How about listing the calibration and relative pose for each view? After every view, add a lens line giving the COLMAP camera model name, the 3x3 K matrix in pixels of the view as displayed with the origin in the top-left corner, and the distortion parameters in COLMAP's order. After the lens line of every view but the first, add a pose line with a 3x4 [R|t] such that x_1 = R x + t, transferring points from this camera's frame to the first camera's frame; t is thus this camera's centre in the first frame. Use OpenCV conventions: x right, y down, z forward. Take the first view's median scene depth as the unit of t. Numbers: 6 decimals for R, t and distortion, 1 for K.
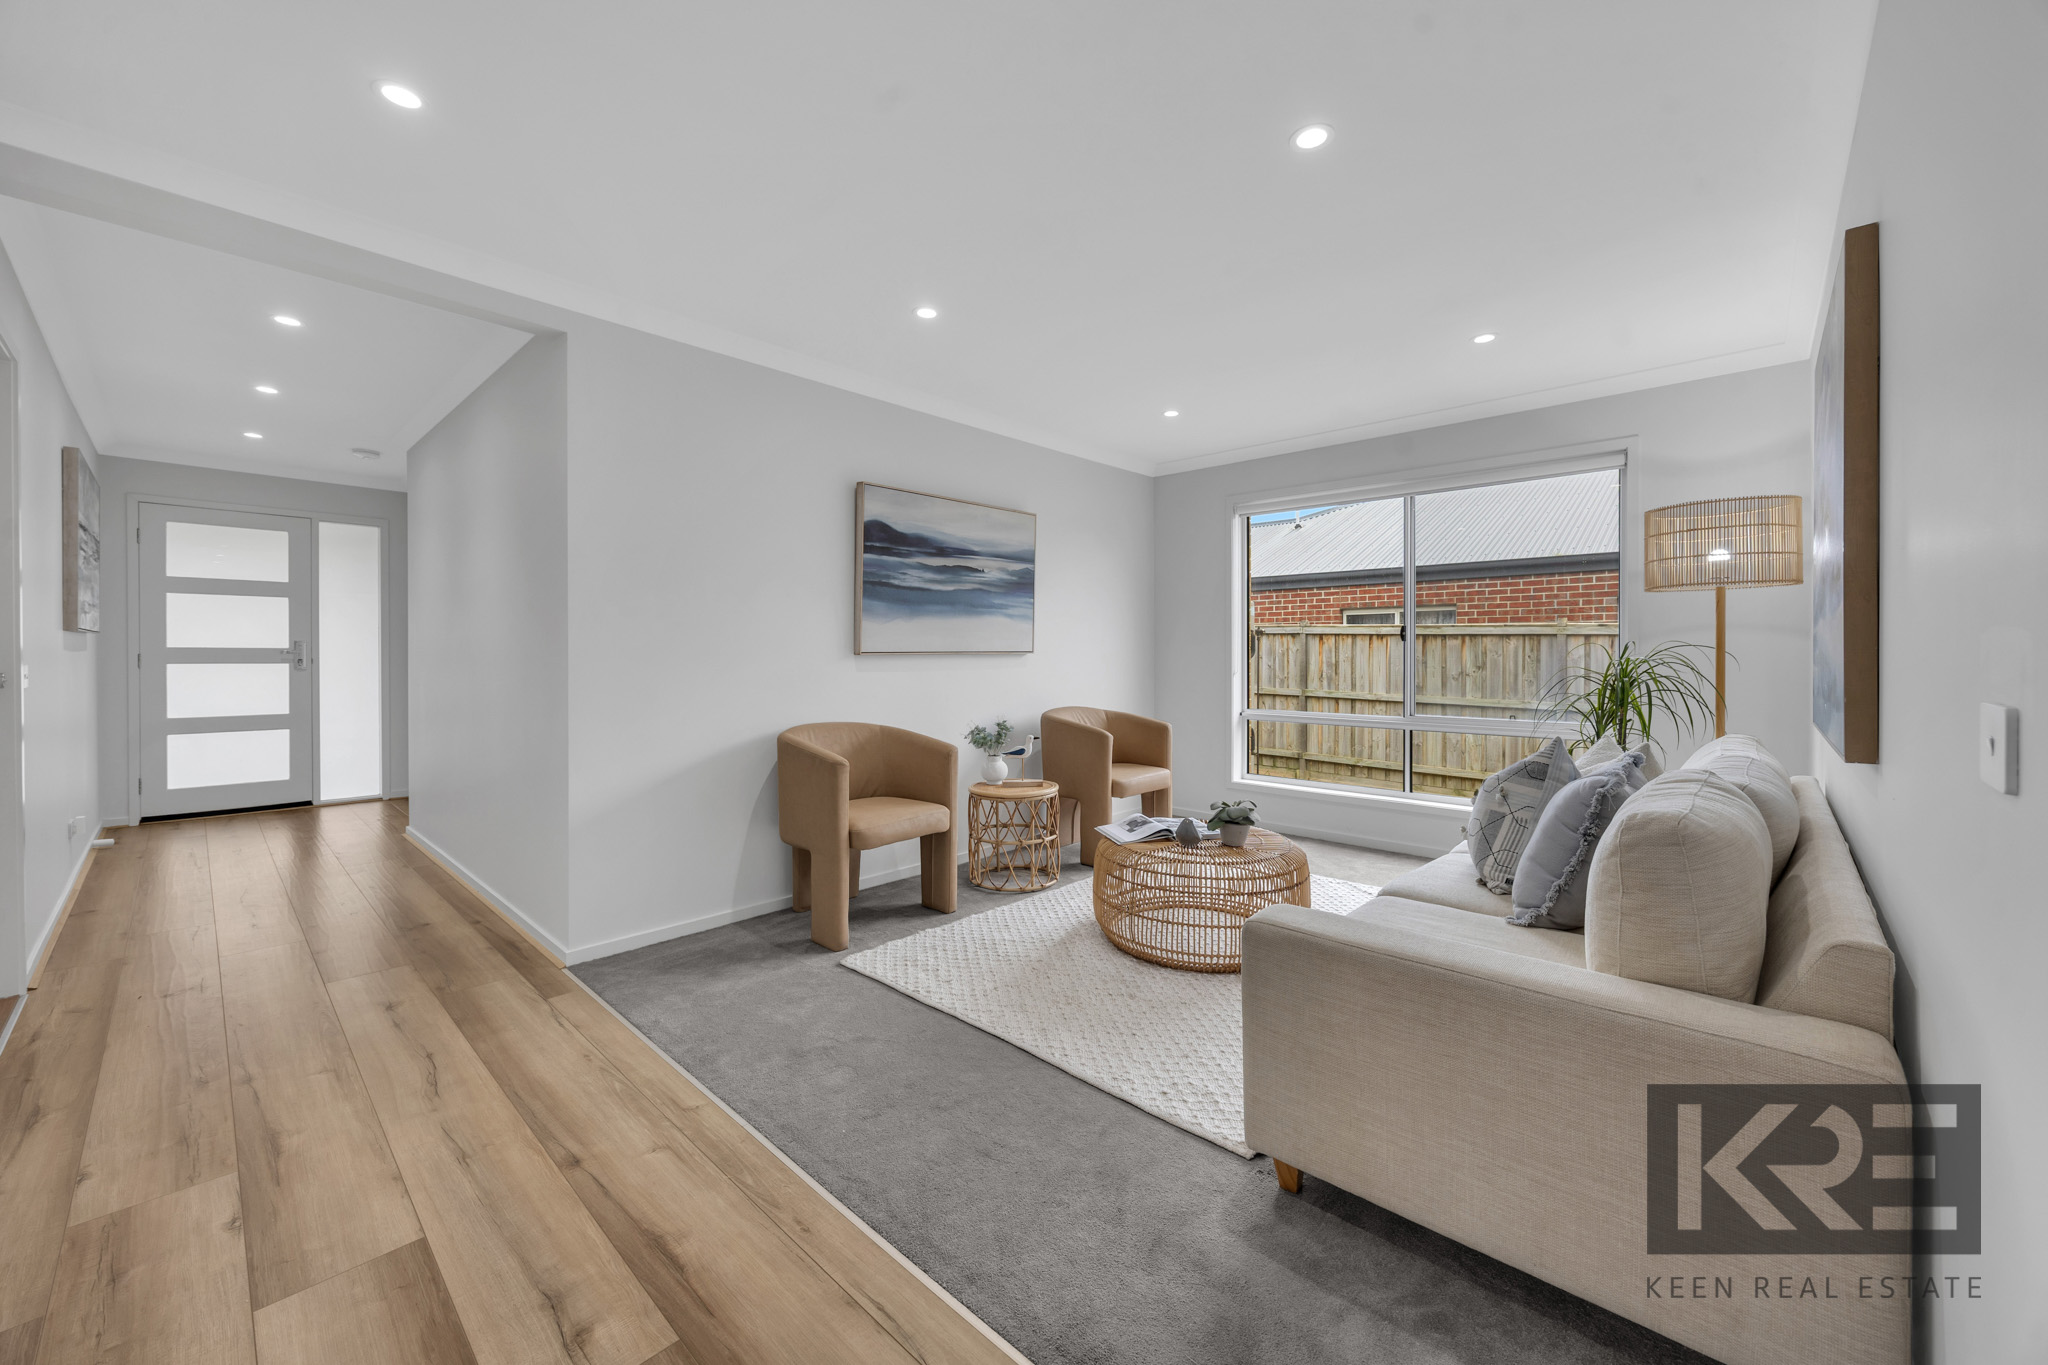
lens RADIAL K [[781.7, 0, 1086.0], [0, 781.7, 723.1], [0, 0, 1]] dist [-0.001125, -0.001310]
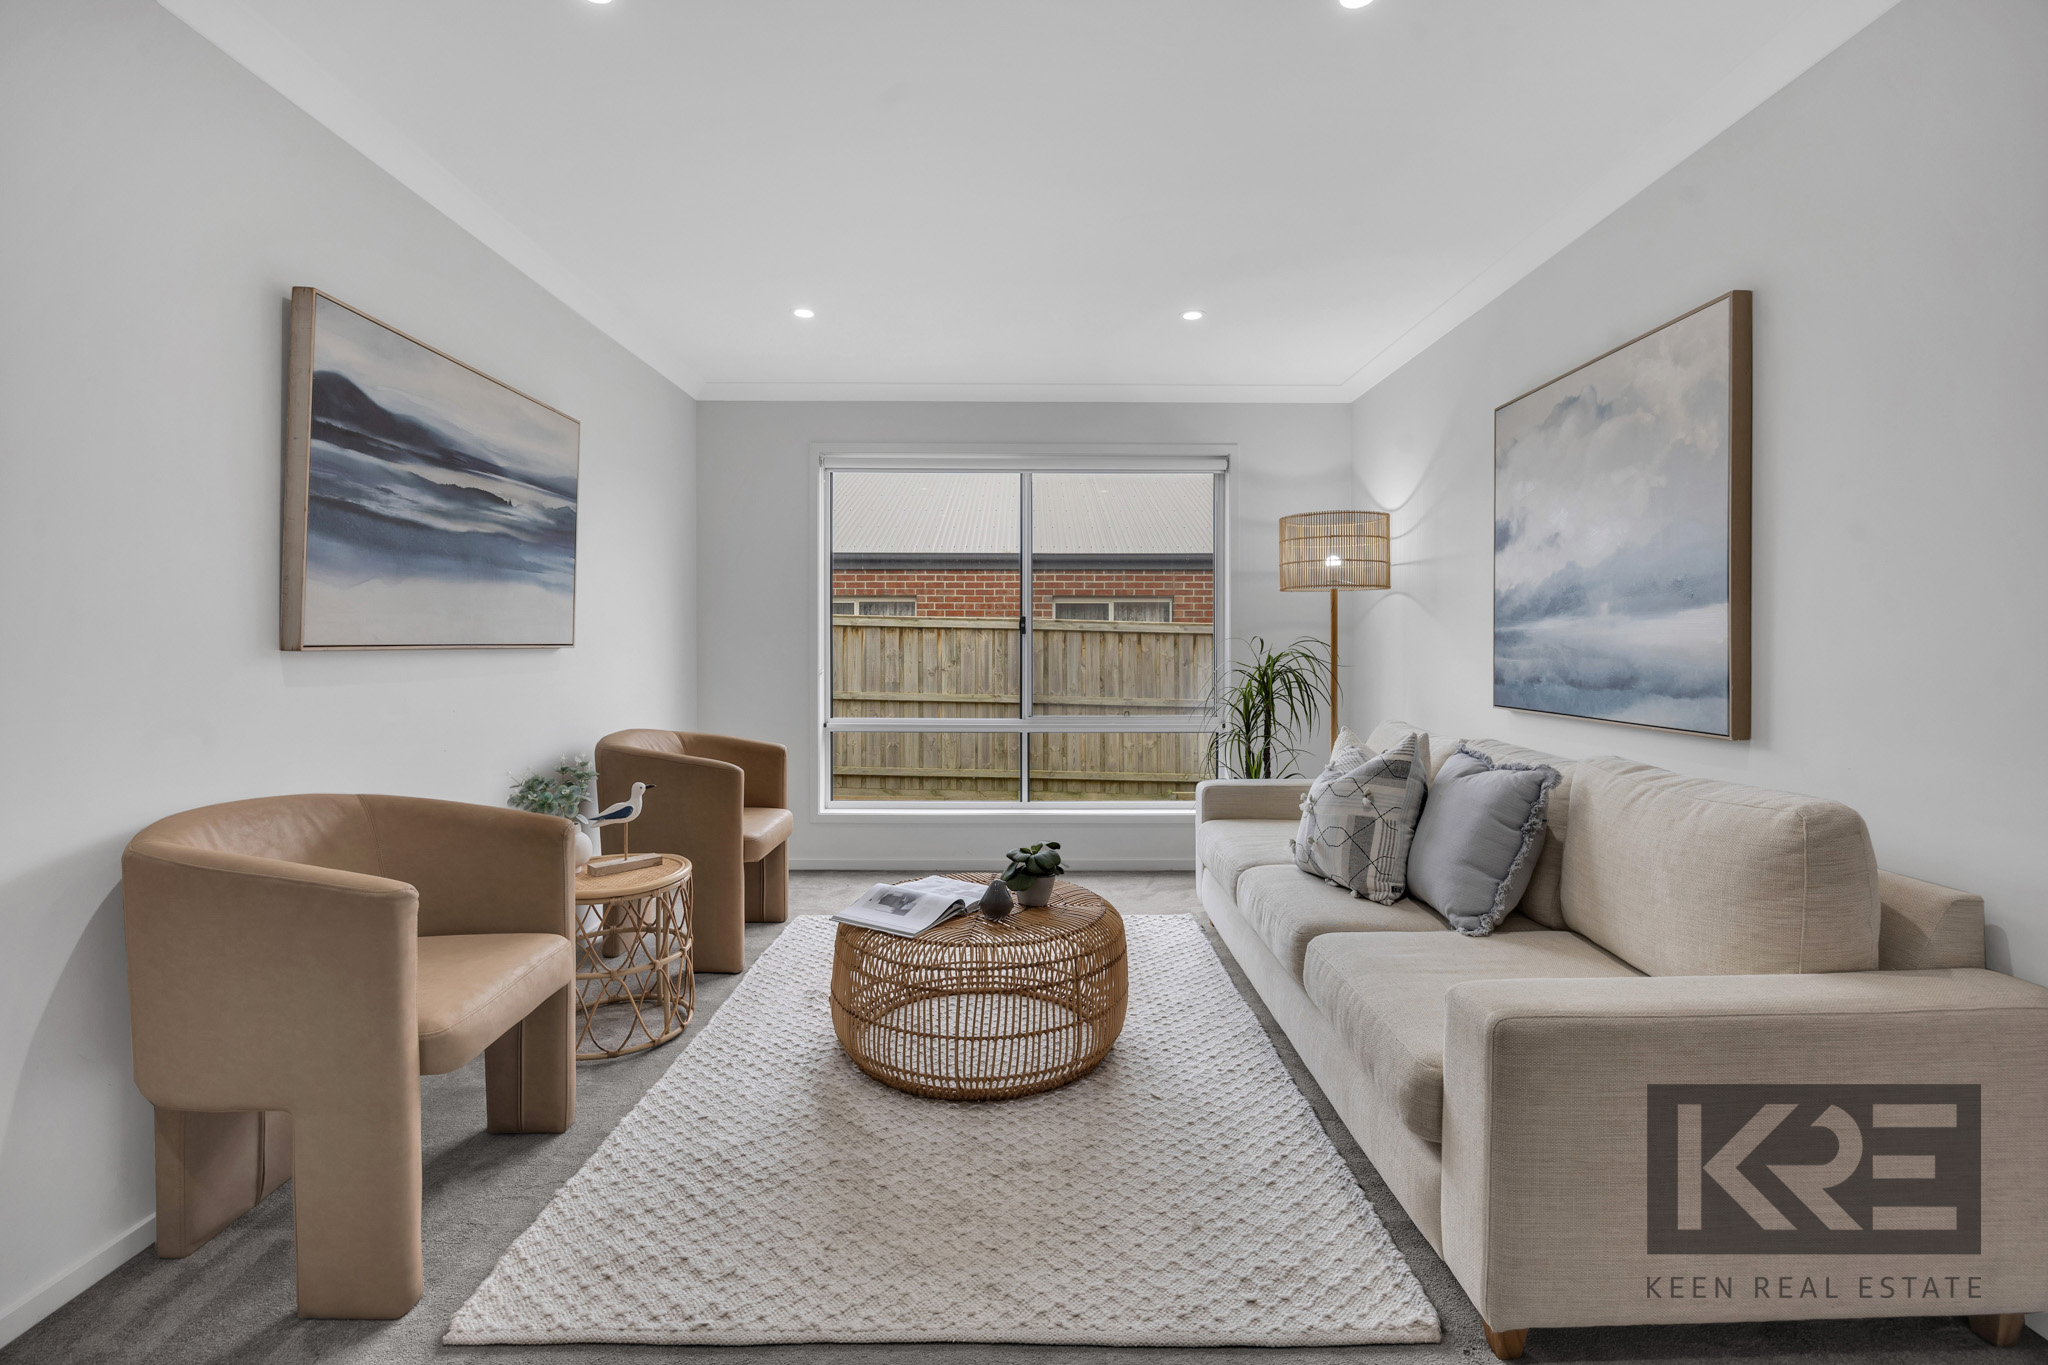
lens RADIAL K [[857.0, 0, 1026.7], [0, 857.0, 695.7], [0, 0, 1]] dist [-0.014834, 0.000040]
pose [[0.751186, -0.035944, 0.659111, -0.283636], [0.057103, 0.998312, -0.010639, -0.027883], [-0.657616, 0.045629, 0.751970, 0.309958]]
